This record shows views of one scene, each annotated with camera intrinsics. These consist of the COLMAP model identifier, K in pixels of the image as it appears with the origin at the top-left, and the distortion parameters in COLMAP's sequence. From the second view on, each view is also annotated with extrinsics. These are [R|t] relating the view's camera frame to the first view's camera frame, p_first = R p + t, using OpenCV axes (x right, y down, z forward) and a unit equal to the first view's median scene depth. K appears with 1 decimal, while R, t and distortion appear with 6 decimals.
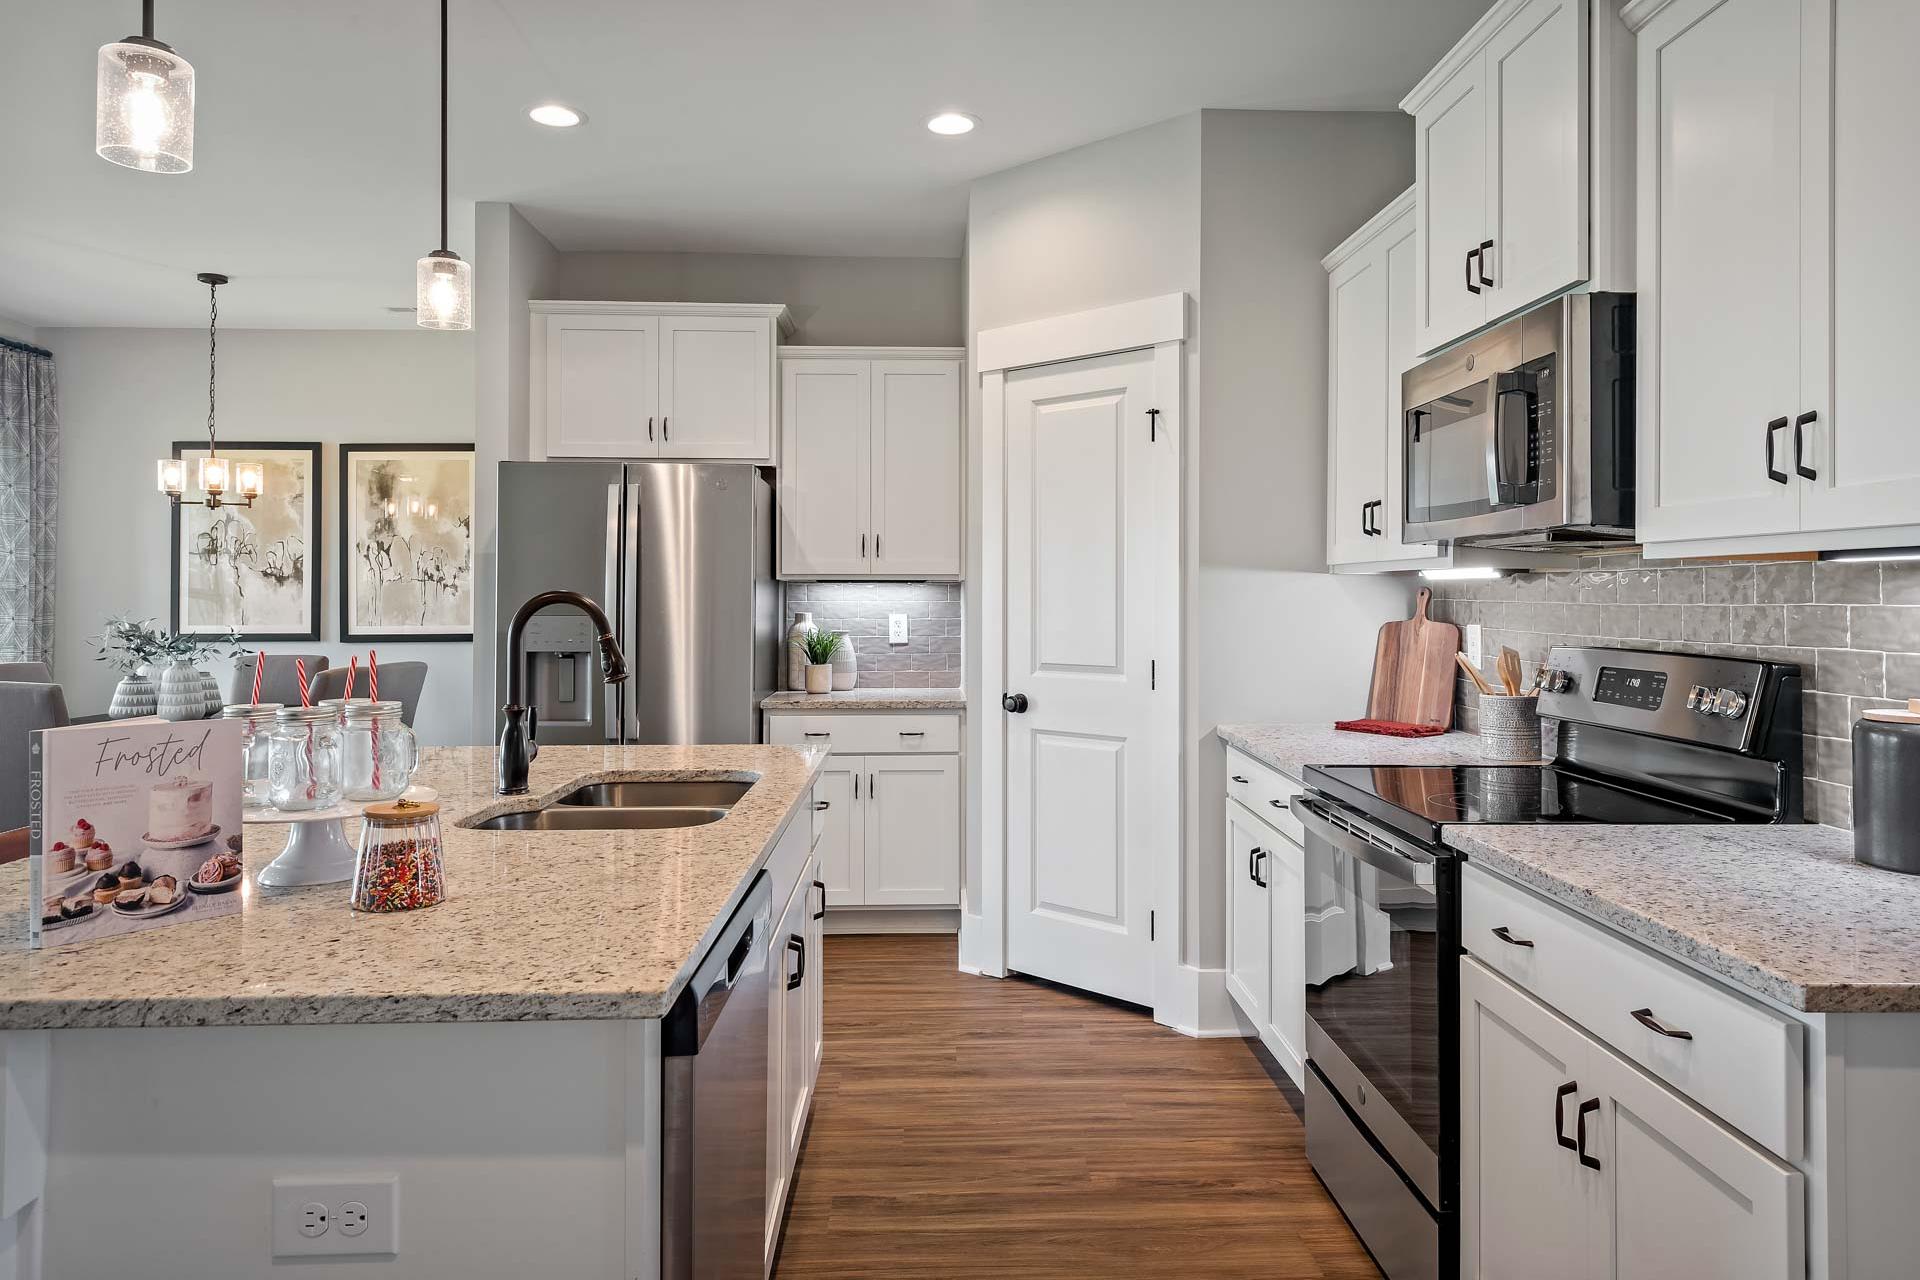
lens RADIAL K [[1239.7, 0, 973.7], [0, 1239.7, 584.1], [0, 0, 1]] dist [0.018663, -0.009351]
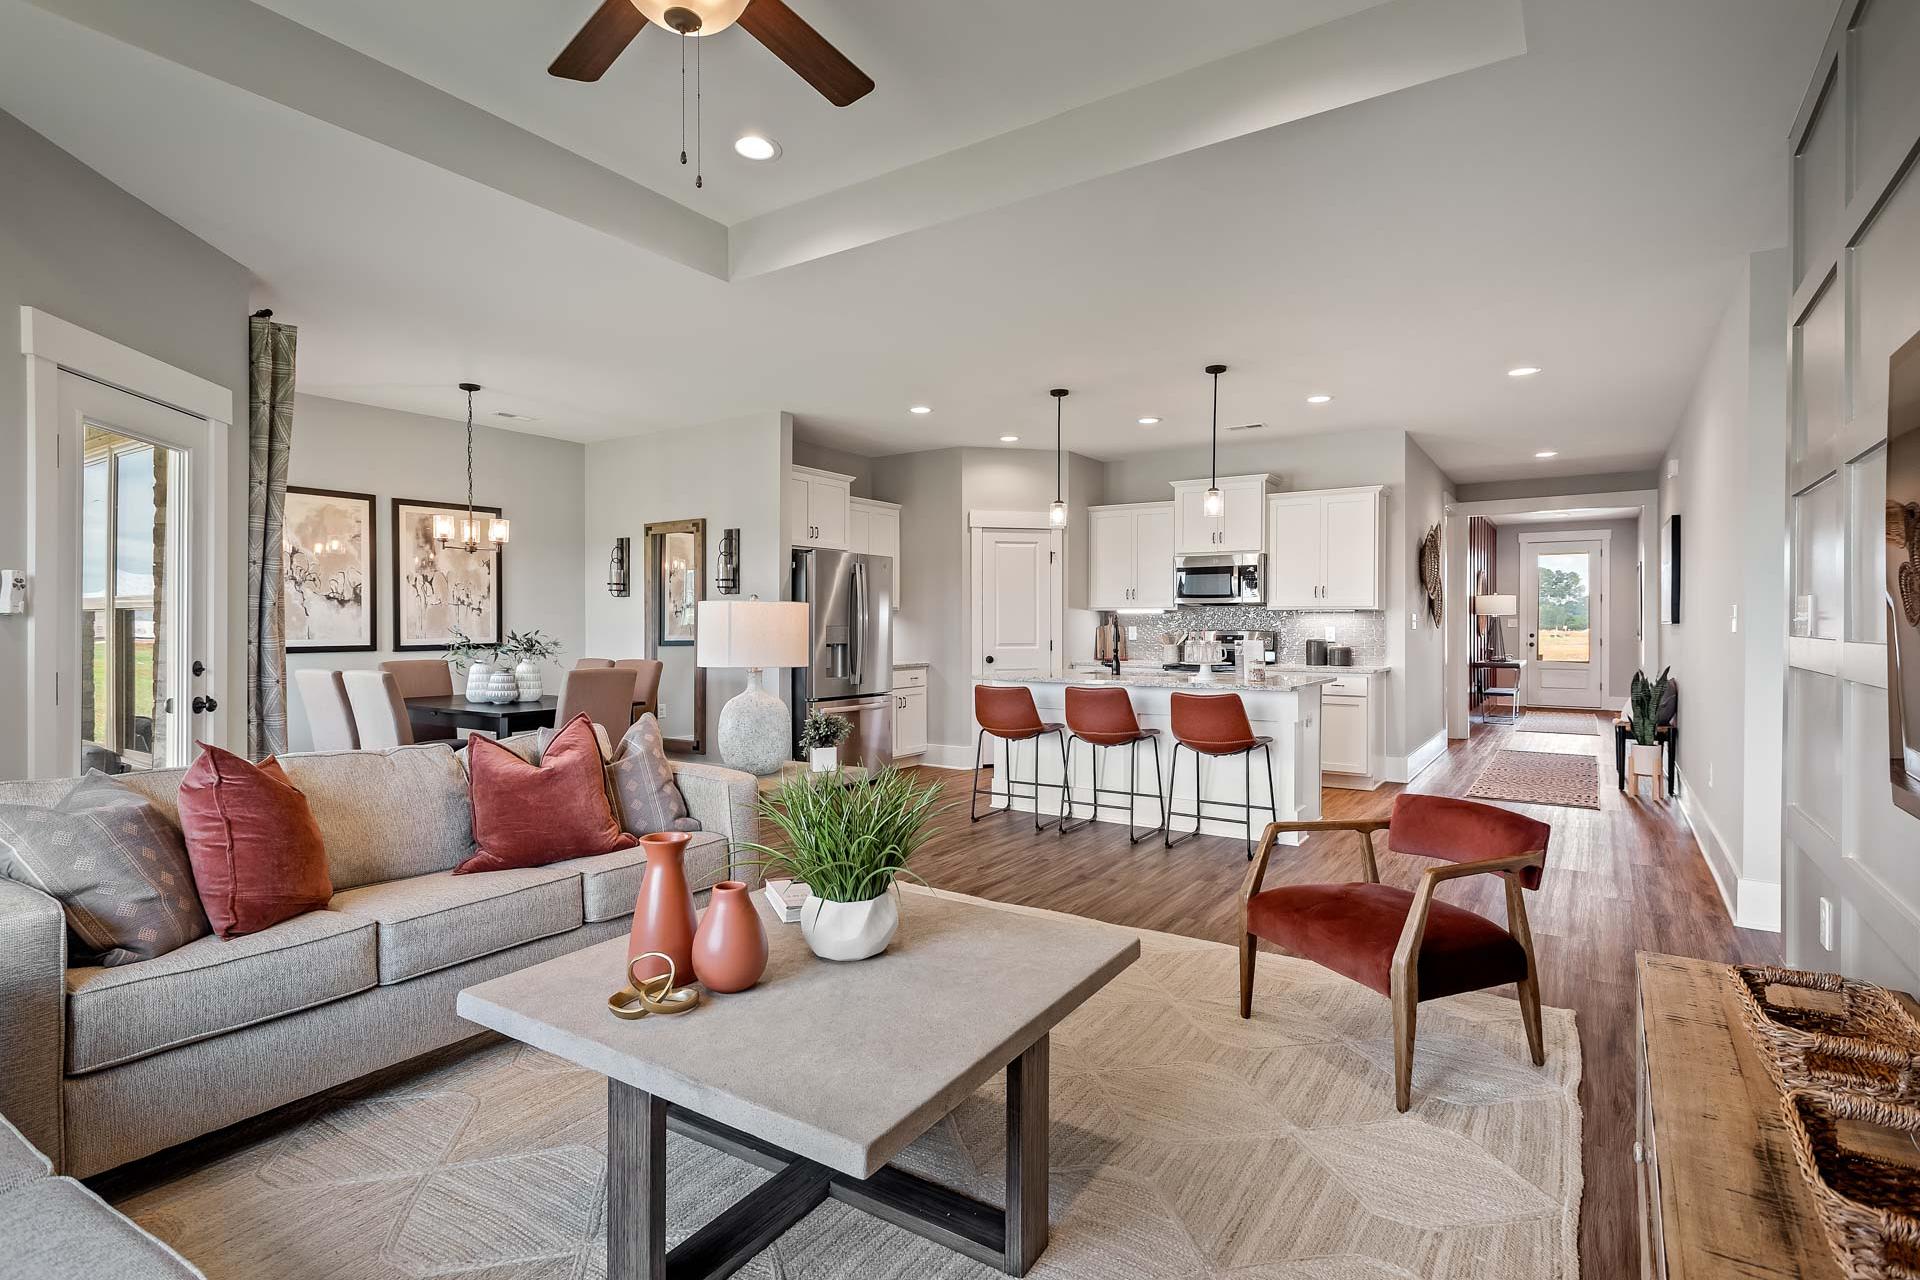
lens RADIAL K [[939.5, 0, 985.5], [0, 939.5, 627.6], [0, 0, 1]] dist [0.001785, -0.002276]
pose [[0.579194, -0.004837, 0.815176, -0.973941], [-0.009386, 0.999877, 0.012602, 0.003775], [-0.815136, -0.014951, 0.579077, -0.069564]]
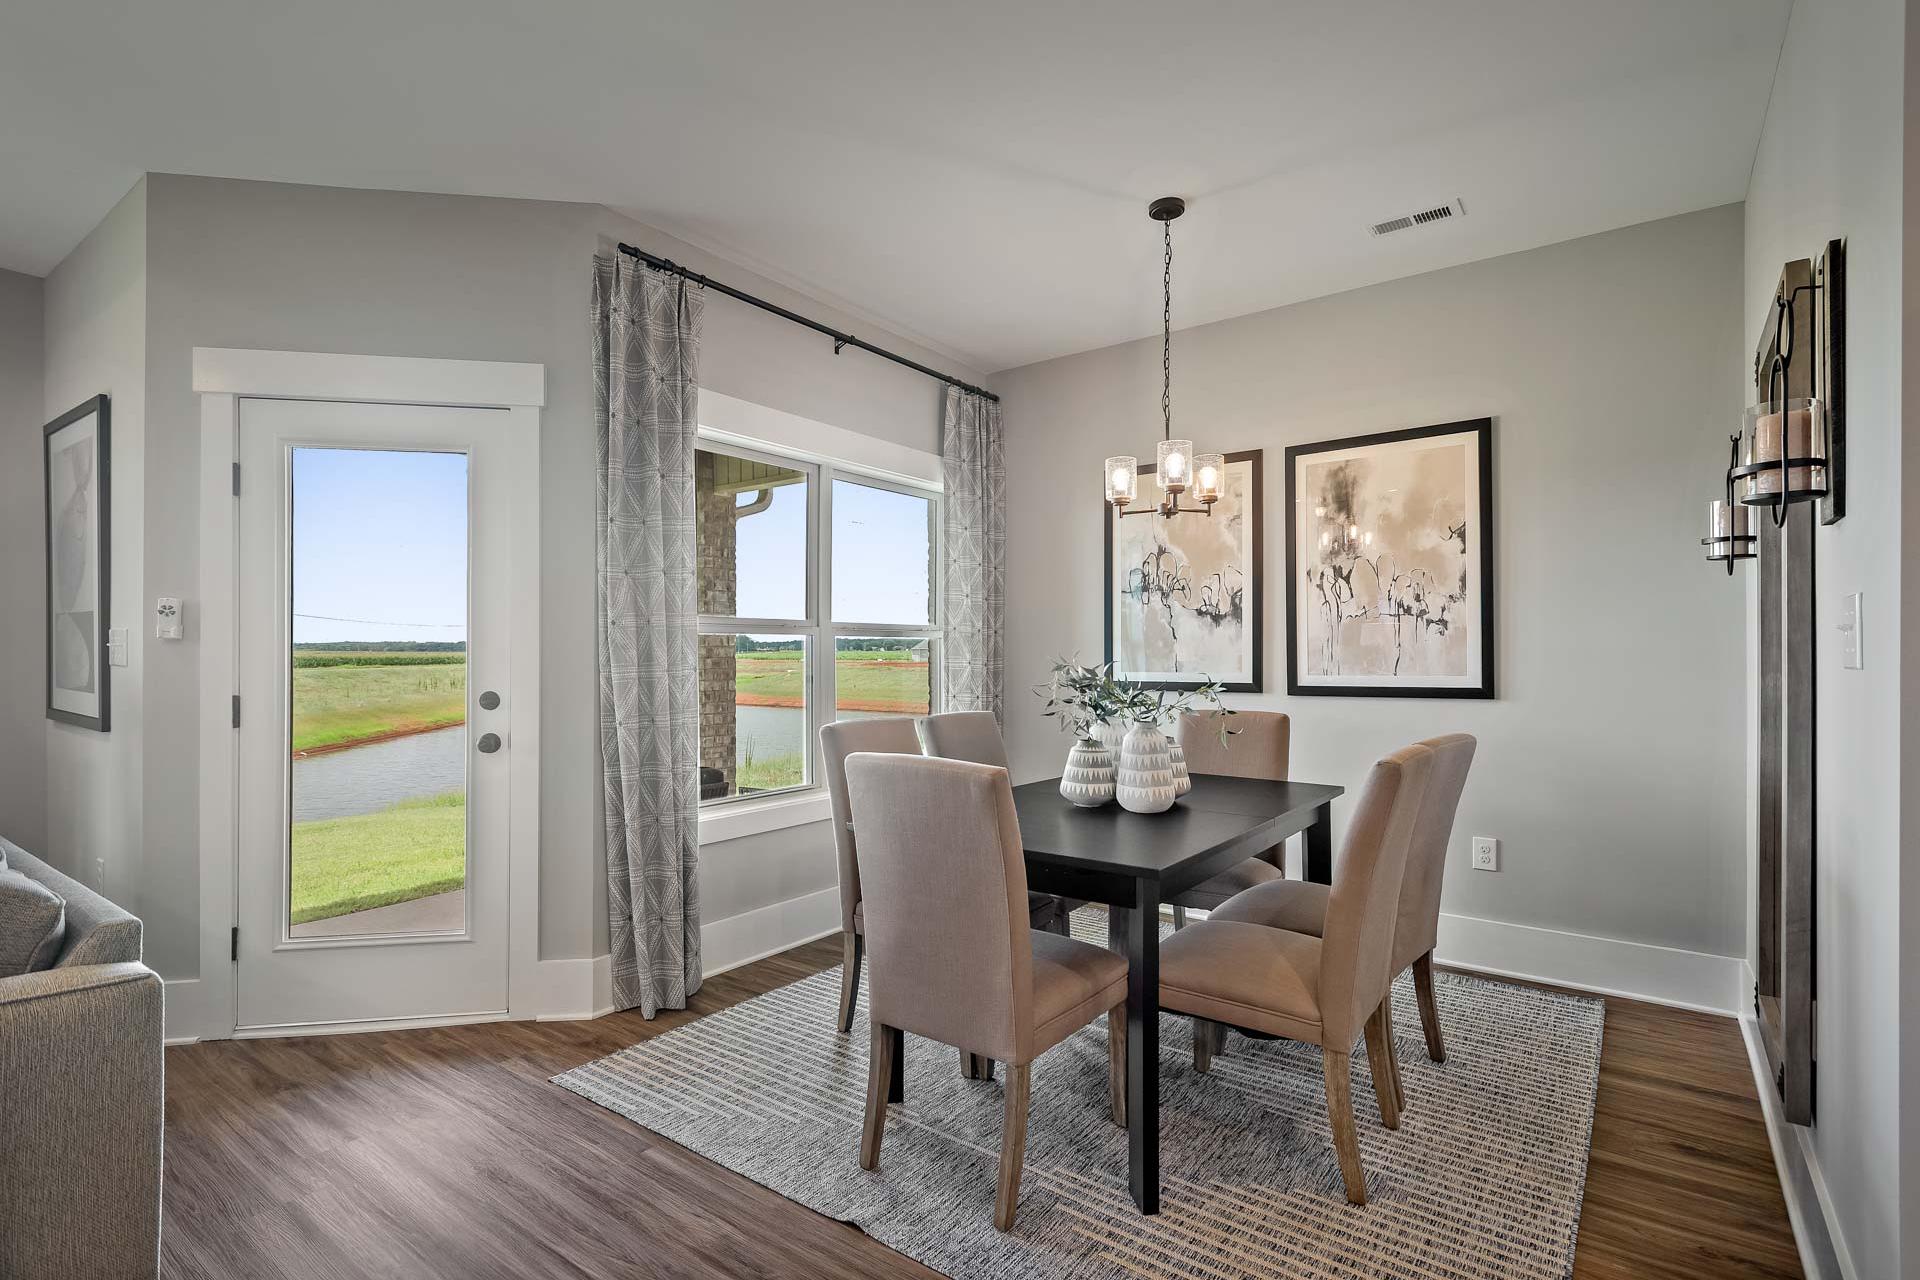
lens RADIAL K [[917.8, 0, 970.7], [0, 917.8, 651.6], [0, 0, 1]] dist [0.018311, -0.001322]
pose [[0.781674, -0.003867, -0.623675, -0.306683], [0.009106, 0.999945, 0.005214, 0.014222], [0.623620, -0.009755, 0.781667, 0.421099]]
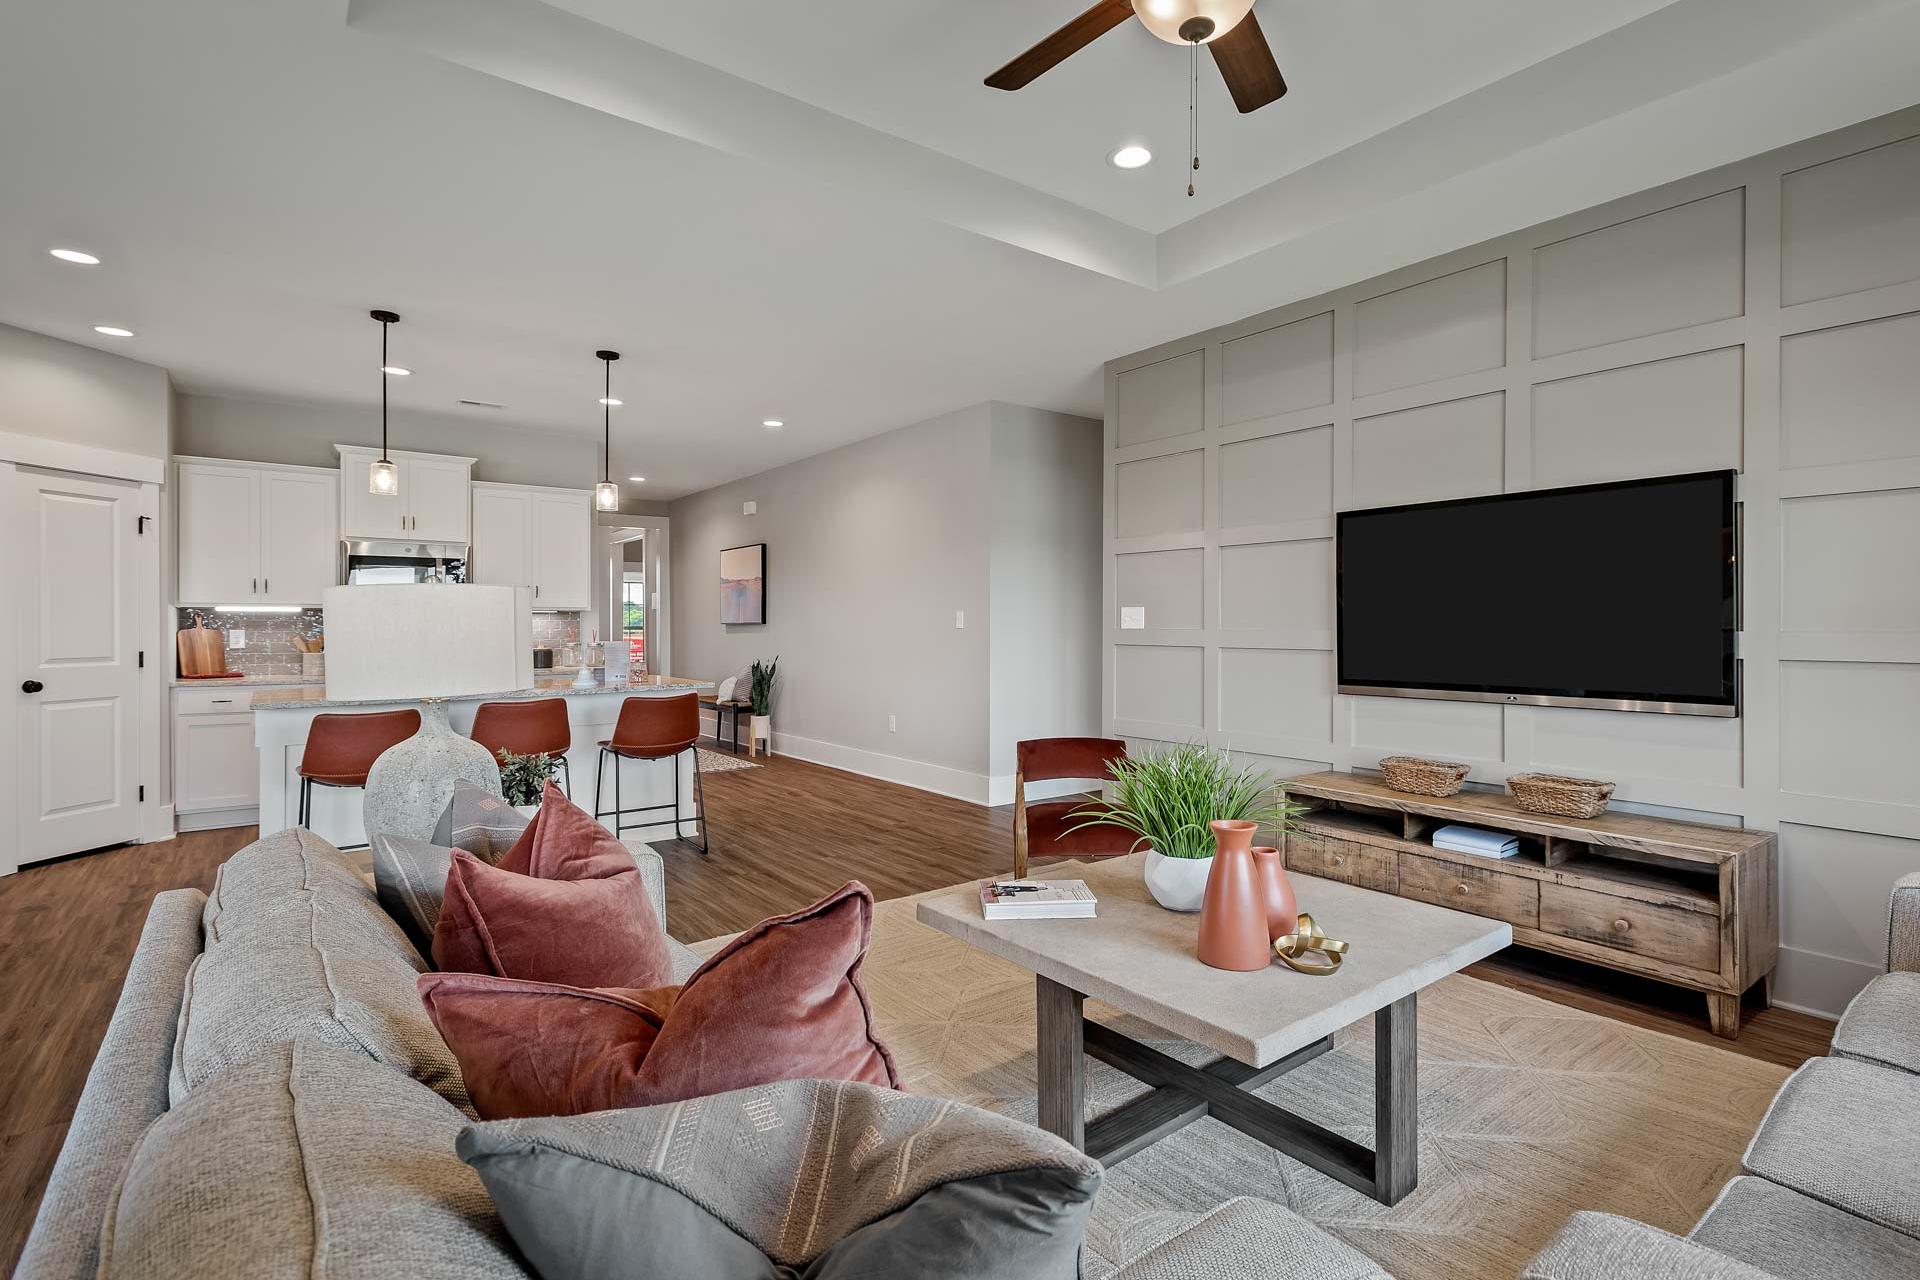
lens RADIAL K [[917.8, 0, 970.6], [0, 917.8, 623.8], [0, 0, 1]] dist [0.018311, -0.001322]
pose [[-0.571986, 0.000986, 0.820263, -0.984580], [-0.007105, 0.999956, -0.006157, 0.011455], [-0.820233, -0.009350, -0.571953, 0.448017]]
